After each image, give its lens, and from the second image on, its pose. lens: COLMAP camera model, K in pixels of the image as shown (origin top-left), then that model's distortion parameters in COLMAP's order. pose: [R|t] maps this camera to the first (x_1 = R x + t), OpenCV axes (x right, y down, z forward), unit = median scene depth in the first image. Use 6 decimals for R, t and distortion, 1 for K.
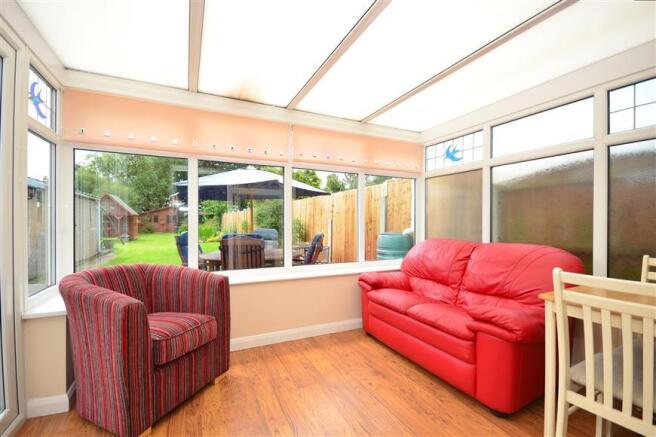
lens RADIAL K [[294.2, 0, 329.6], [0, 294.2, 220.7], [0, 0, 1]] dist [-0.005847, -0.001169]
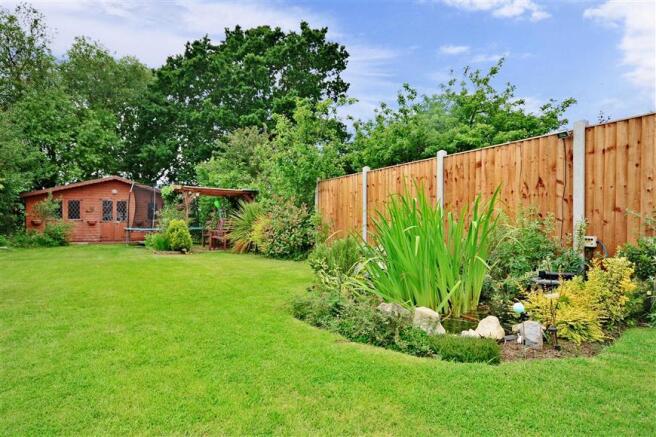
lens RADIAL K [[398.4, 0, 333.0], [0, 398.4, 222.4], [0, 0, 1]] dist [0.032978, 0.004968]
pose [[0.998442, 0.005487, 0.055534, -0.281483], [-0.005096, 0.999961, -0.007181, 0.013874], [-0.055571, 0.006887, 0.998431, 0.451700]]
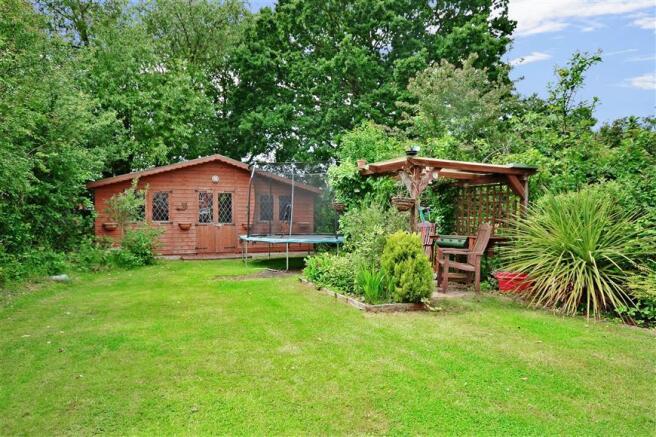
lens RADIAL K [[398.4, 0, 323.5], [0, 398.4, 215.7], [0, 0, 1]] dist [0.032978, 0.004968]
pose [[0.998200, 0.006523, -0.059617, -0.432366], [-0.006738, 0.999971, -0.003414, 0.003035], [0.059593, 0.003809, 0.998215, 0.666444]]
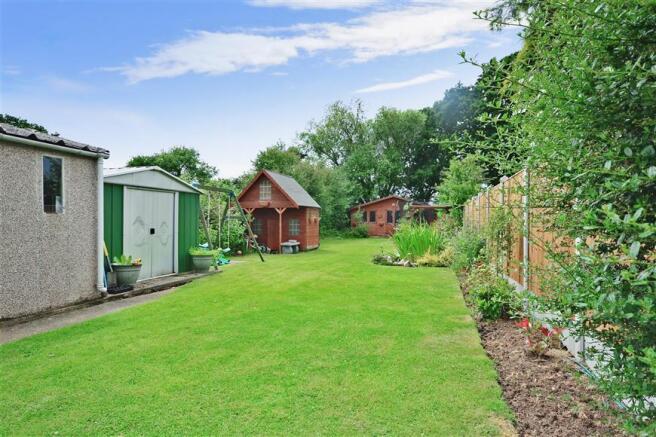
lens RADIAL K [[398.4, 0, 328.3], [0, 398.4, 220.5], [0, 0, 1]] dist [0.032978, 0.004968]
pose [[0.736415, 0.002668, -0.676525, -0.069084], [-0.004652, 0.999989, -0.001120, 0.005079], [0.676514, 0.003972, 0.736419, 0.288431]]
